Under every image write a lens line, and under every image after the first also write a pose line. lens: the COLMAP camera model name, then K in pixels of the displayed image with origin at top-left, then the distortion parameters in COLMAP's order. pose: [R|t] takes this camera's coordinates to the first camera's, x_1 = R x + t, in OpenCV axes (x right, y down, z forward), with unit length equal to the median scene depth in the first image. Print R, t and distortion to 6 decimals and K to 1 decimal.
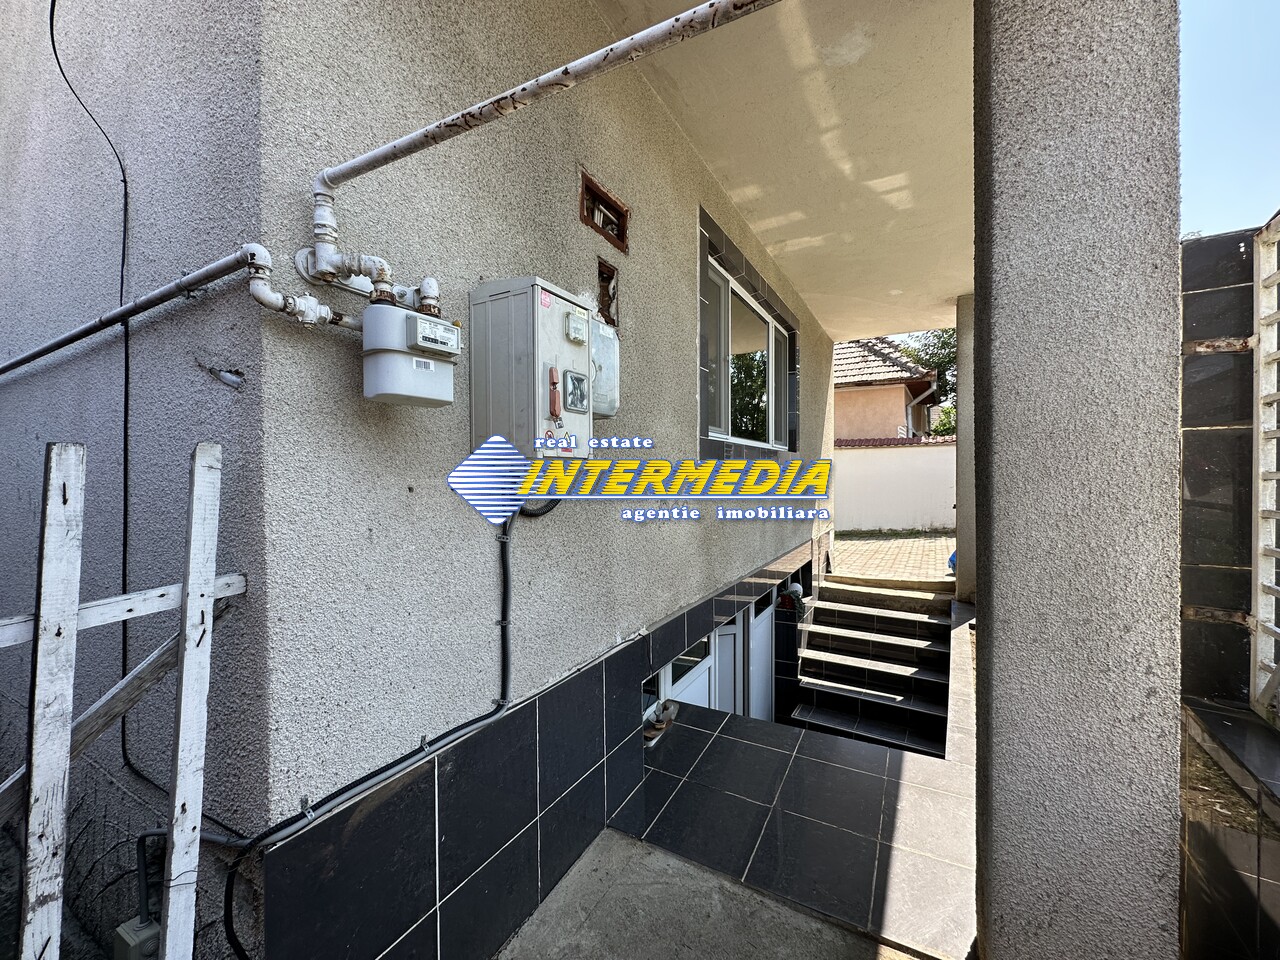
lens RADIAL K [[508.3, 0, 641.2], [0, 508.3, 479.4], [0, 0, 1]] dist [-0.000745, -0.000041]
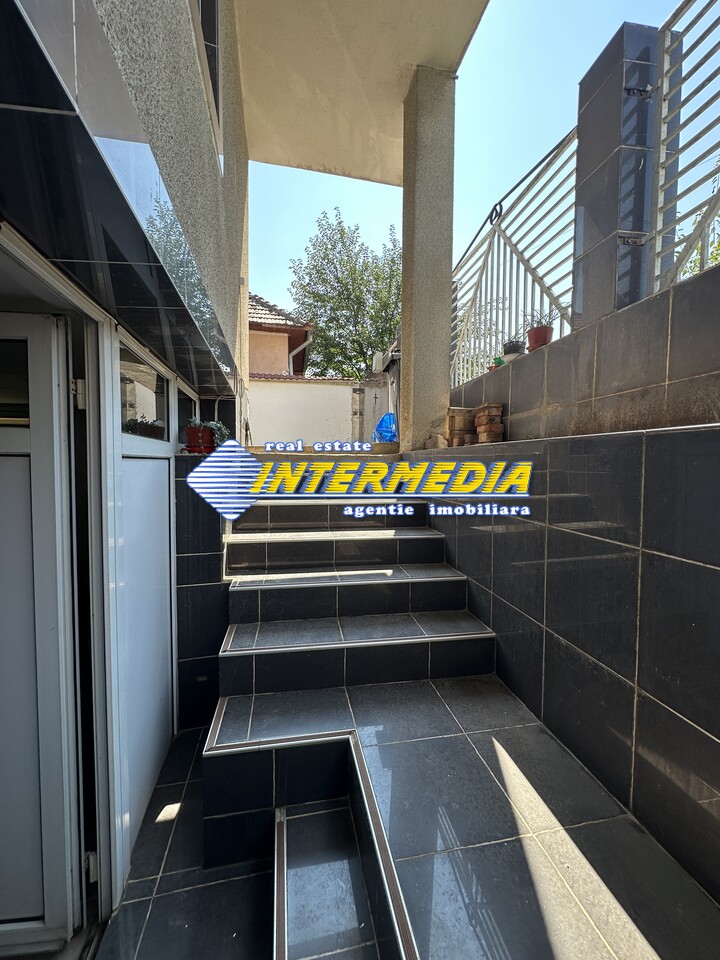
lens RADIAL K [[381.2, 0, 354.9], [0, 381.2, 480.5], [0, 0, 1]] dist [-0.000745, -0.000041]
pose [[0.751945, -0.022031, 0.658858, 0.124831], [-0.007685, 0.999081, 0.042178, 0.225476], [-0.659182, -0.036779, 0.751084, 0.512966]]
